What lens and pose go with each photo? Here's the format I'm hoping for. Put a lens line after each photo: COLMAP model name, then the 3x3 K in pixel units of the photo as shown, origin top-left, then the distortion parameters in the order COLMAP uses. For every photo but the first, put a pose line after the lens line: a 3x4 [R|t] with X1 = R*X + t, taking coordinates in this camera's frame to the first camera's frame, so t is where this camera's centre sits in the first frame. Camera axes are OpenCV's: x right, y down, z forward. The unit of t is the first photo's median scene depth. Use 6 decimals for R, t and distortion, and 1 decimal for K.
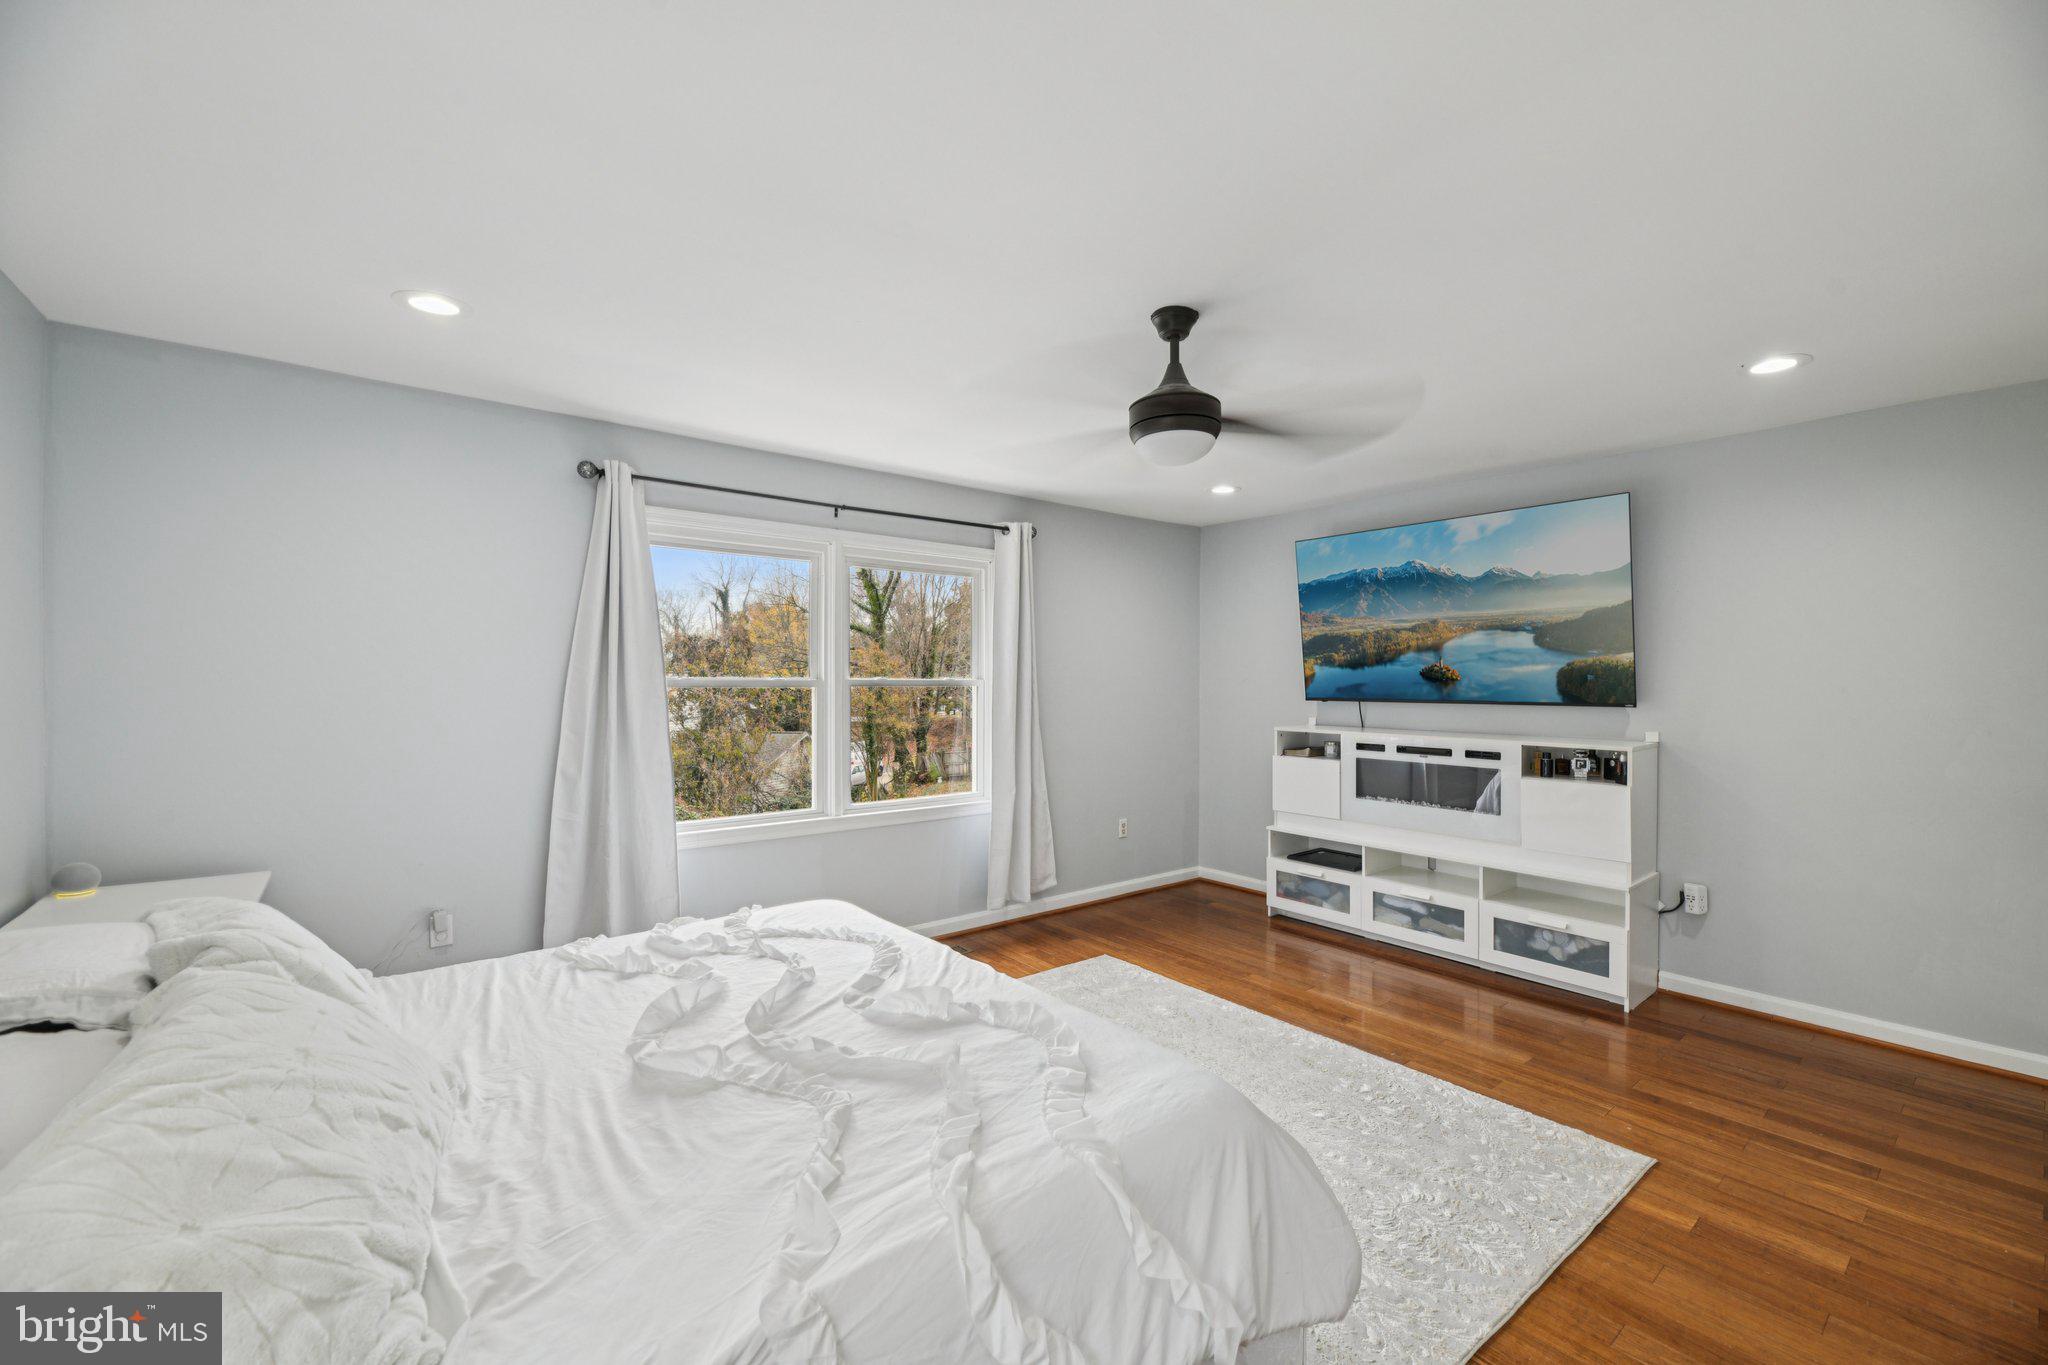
lens RADIAL K [[826.6, 0, 1036.0], [0, 826.6, 680.5], [0, 0, 1]] dist [-0.000196, -0.000412]
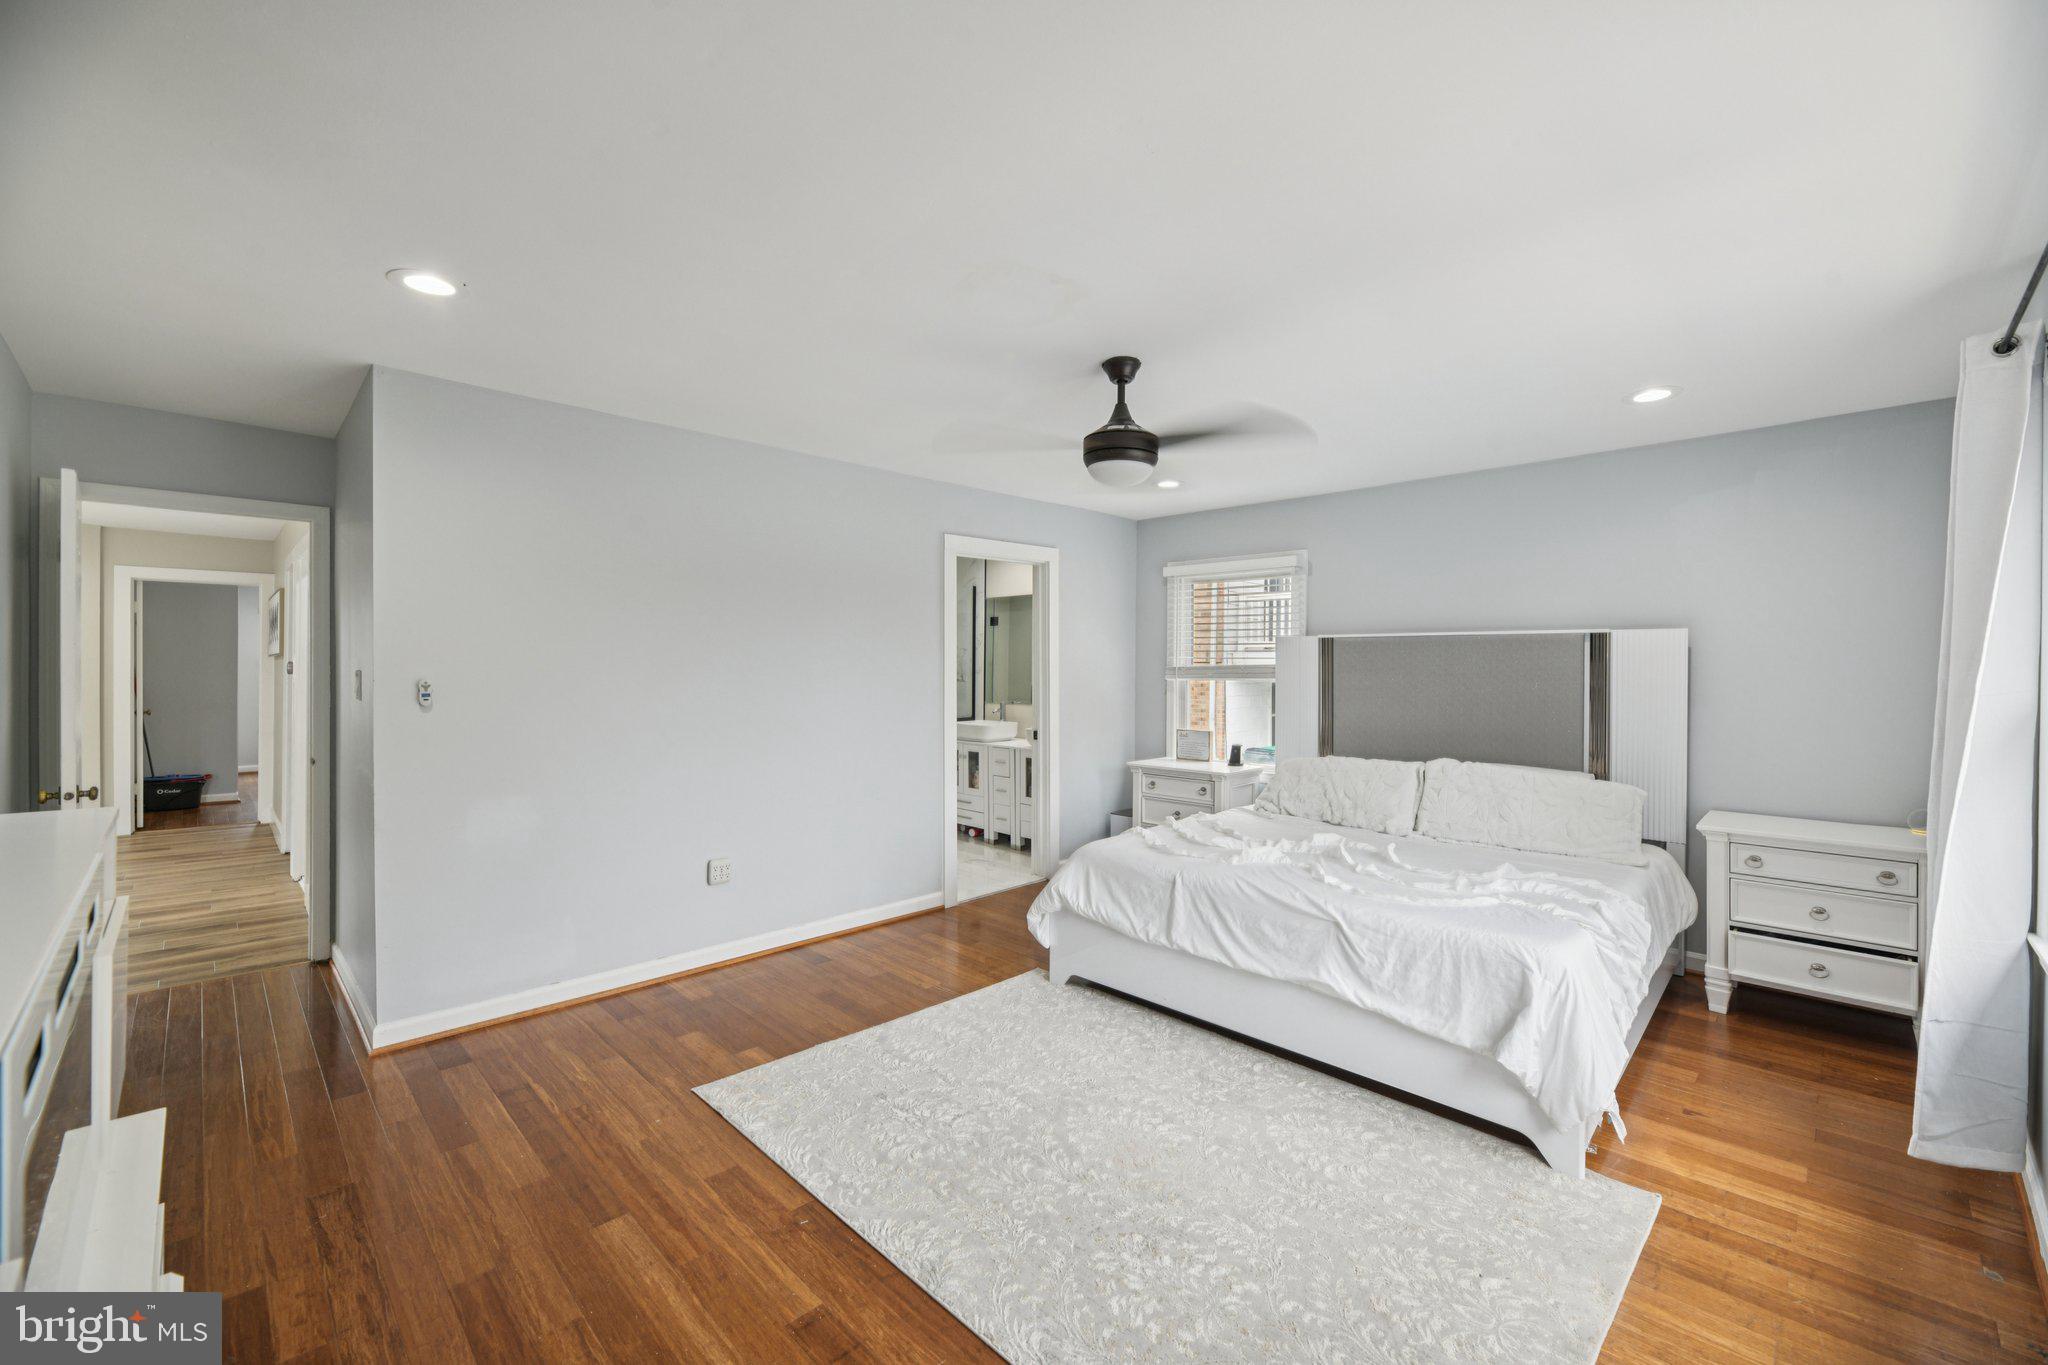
lens RADIAL K [[828.8, 0, 1026.8], [0, 828.8, 666.8], [0, 0, 1]] dist [-0.000463, -0.000130]
pose [[-0.994474, -0.010015, -0.104509, 0.358372], [-0.010069, 0.999949, -0.000013, 0.003445], [0.104504, 0.001039, -0.994524, 1.837823]]
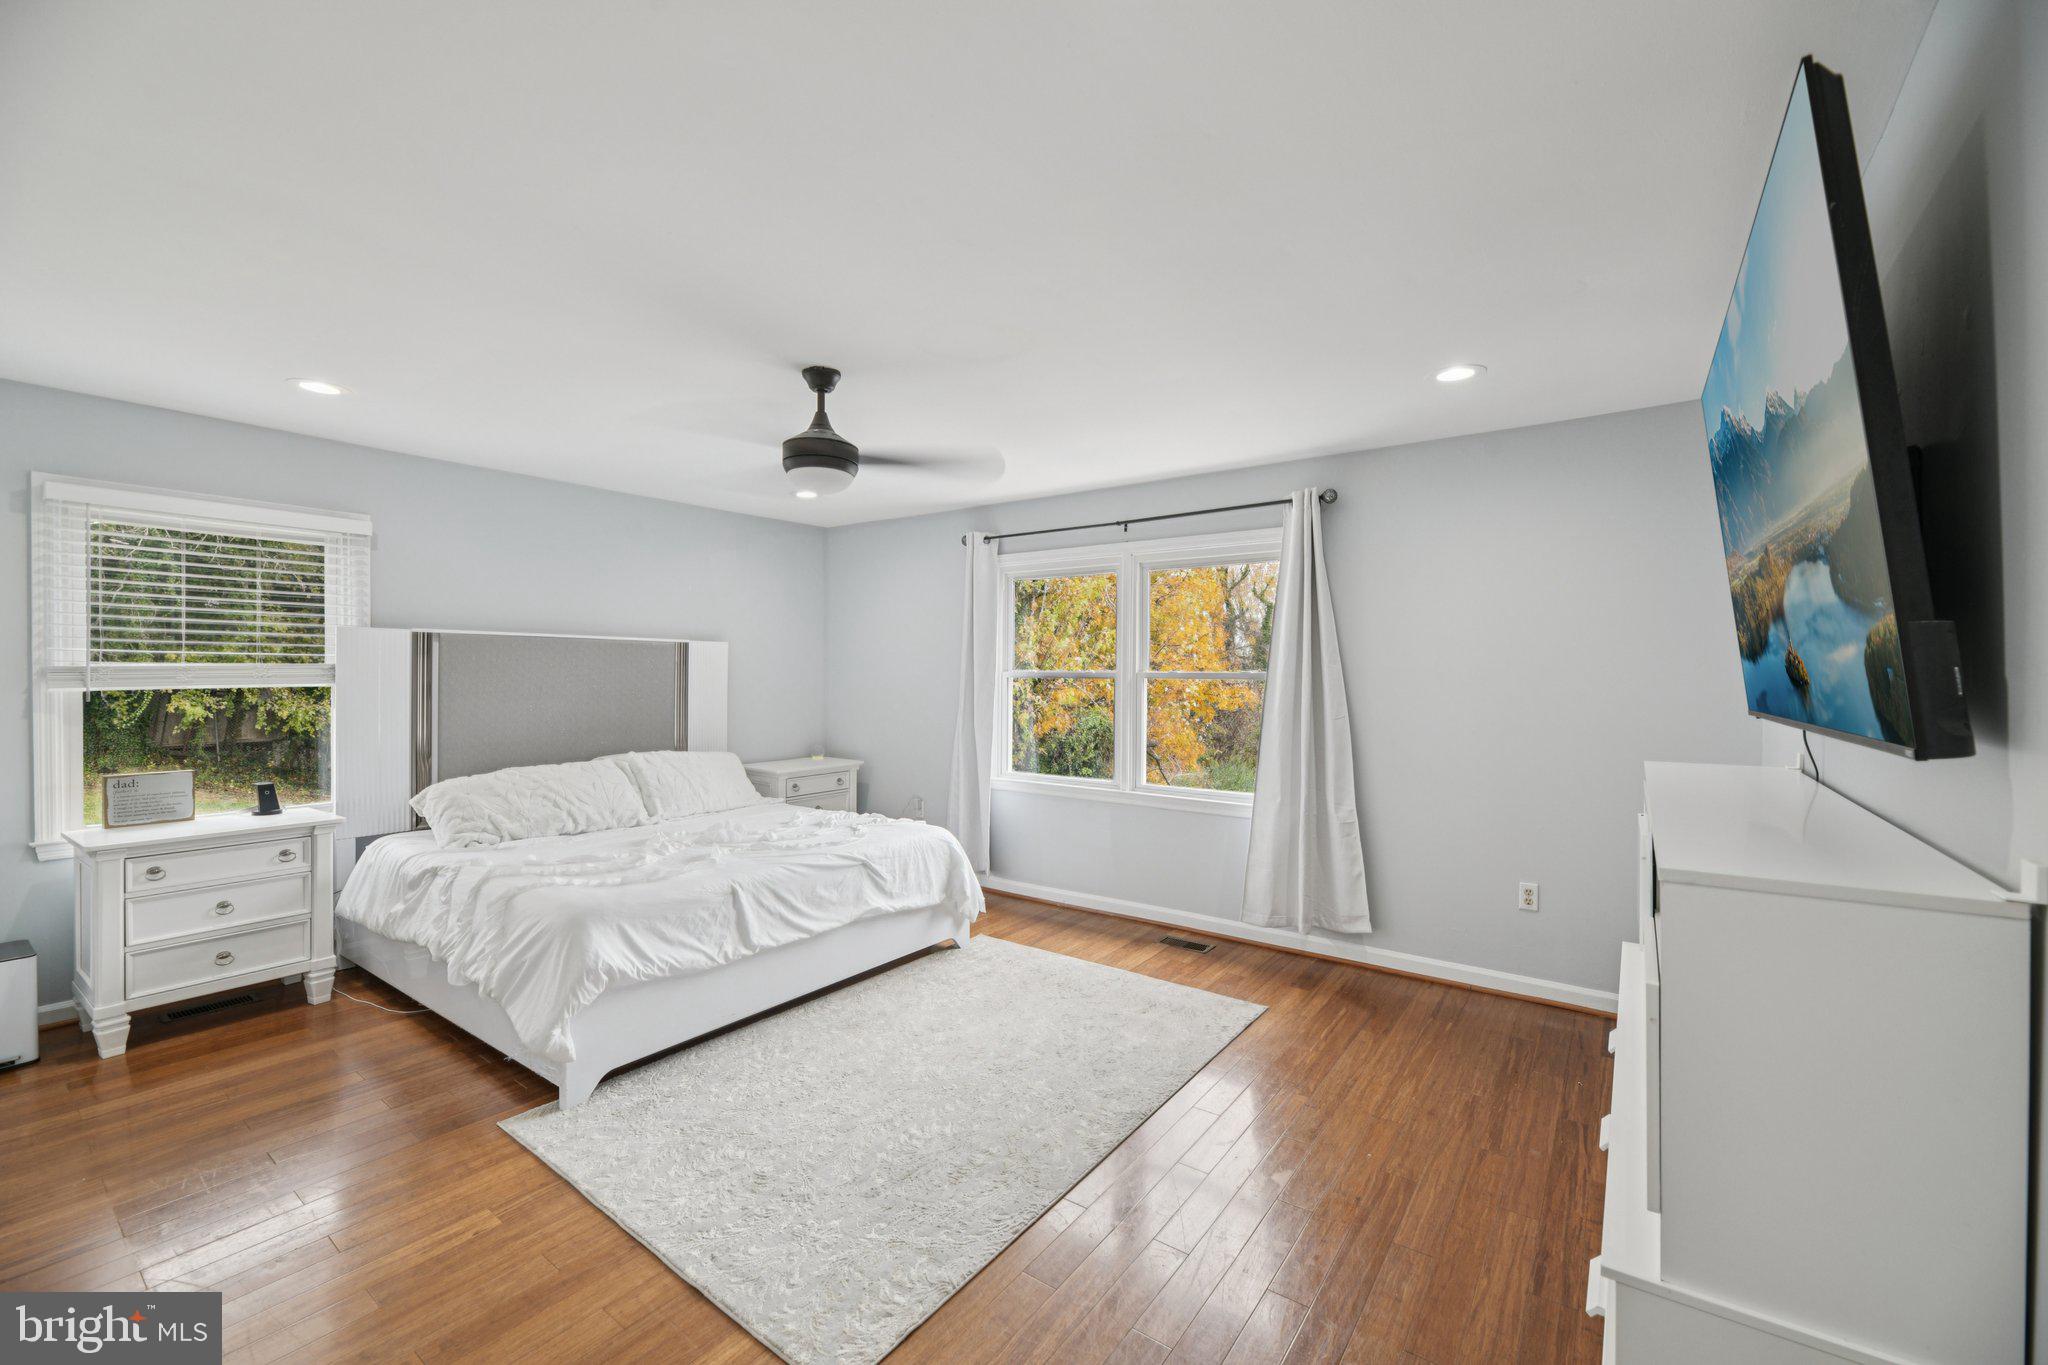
lens RADIAL K [[826.6, 0, 1036.0], [0, 826.6, 680.5], [0, 0, 1]] dist [-0.000196, -0.000412]
pose [[0.261100, 0.006153, -0.965292, 1.203505], [-0.005237, 0.999974, 0.004958, 0.006621], [0.965298, 0.003761, 0.261125, 0.831291]]
